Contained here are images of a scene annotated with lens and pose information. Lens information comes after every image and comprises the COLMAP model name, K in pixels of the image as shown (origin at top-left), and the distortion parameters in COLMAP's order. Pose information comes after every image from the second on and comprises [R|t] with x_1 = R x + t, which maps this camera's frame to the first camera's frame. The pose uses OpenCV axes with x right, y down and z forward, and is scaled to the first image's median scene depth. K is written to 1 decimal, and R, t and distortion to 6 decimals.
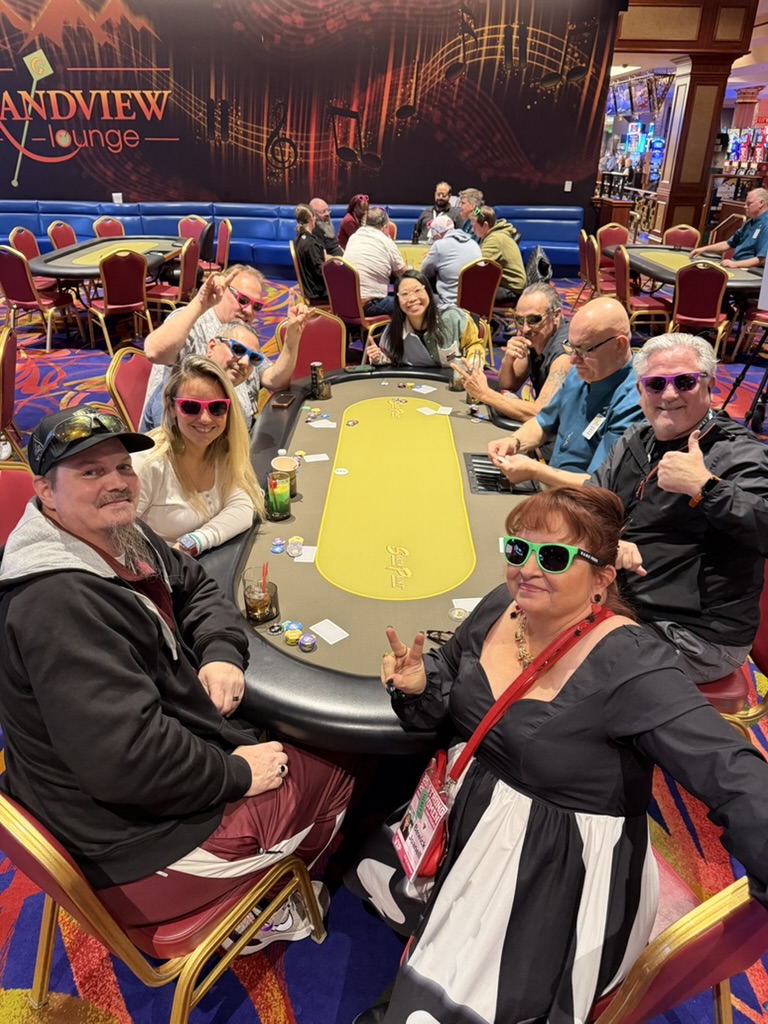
lens RADIAL K [[737.6, 0, 384.0], [0, 737.6, 512.0], [0, 0, 1]] dist [-0.004844, -0.000674]
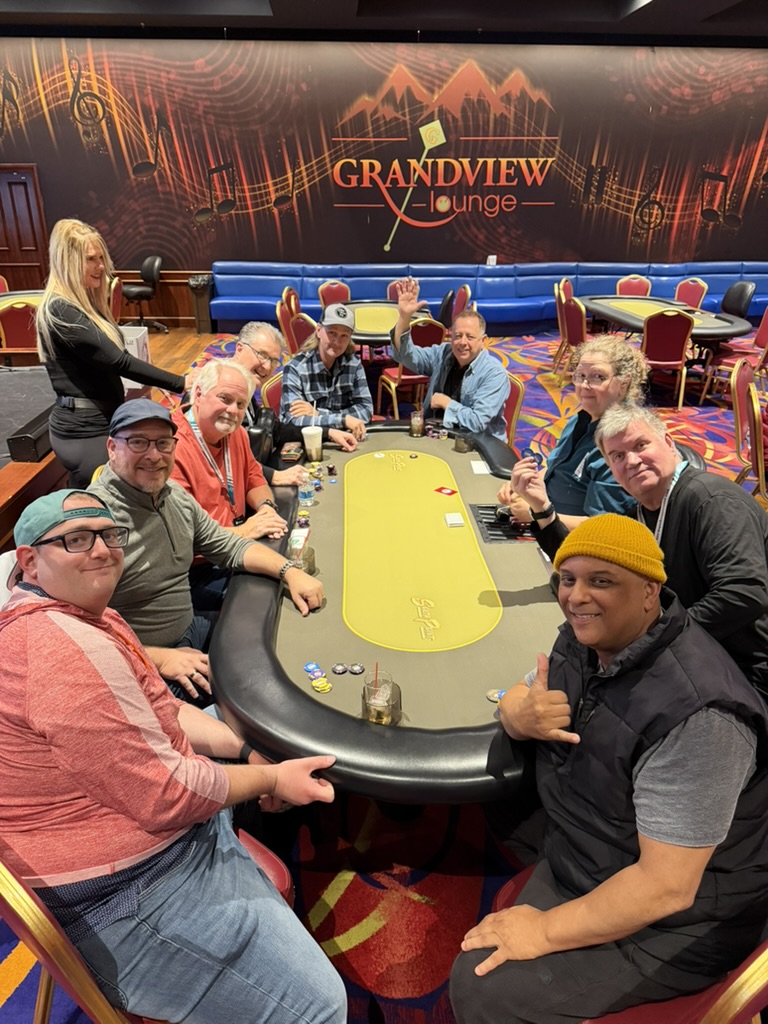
lens RADIAL K [[743.0, 0, 384.0], [0, 743.0, 512.0], [0, 0, 1]] dist [0.002851, -0.005314]
pose [[0.997356, -0.038938, 0.061365, -0.610168], [0.043107, 0.996744, -0.068144, -0.015149], [-0.058512, 0.070609, 0.995787, 0.008356]]
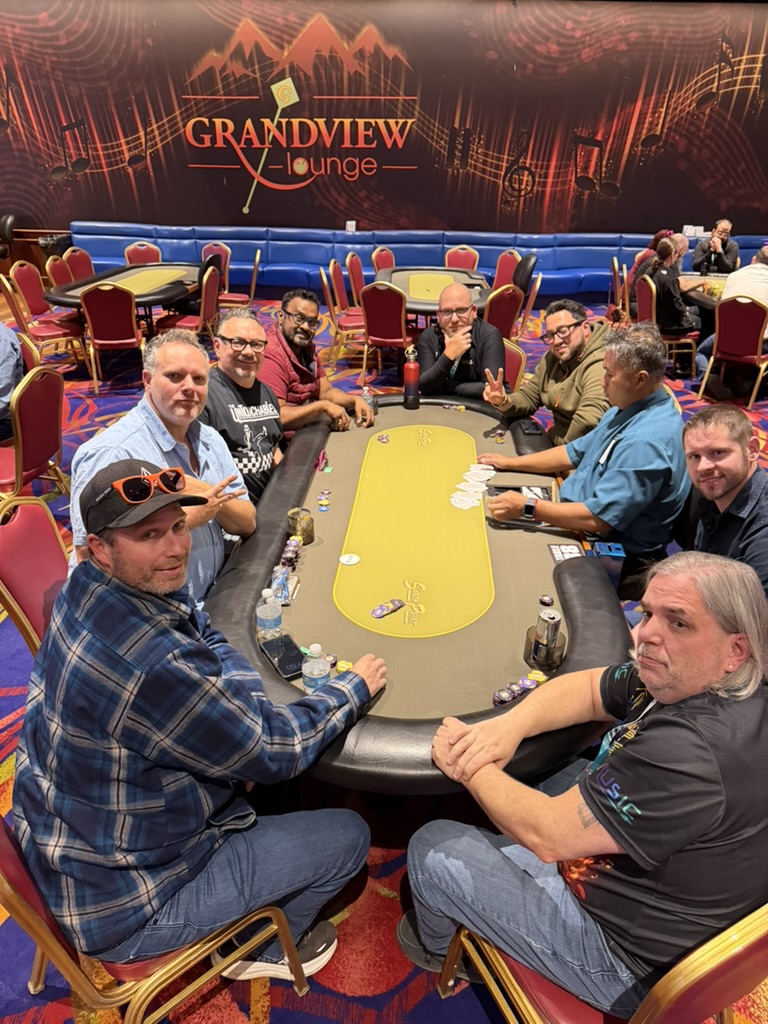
lens RADIAL K [[743.0, 0, 384.0], [0, 743.0, 512.0], [0, 0, 1]] dist [0.002851, -0.005314]
pose [[0.999844, 0.009589, -0.014863, -0.310119], [-0.009985, 0.999591, -0.026786, -0.016084], [0.014600, 0.026930, 0.999531, 0.012999]]
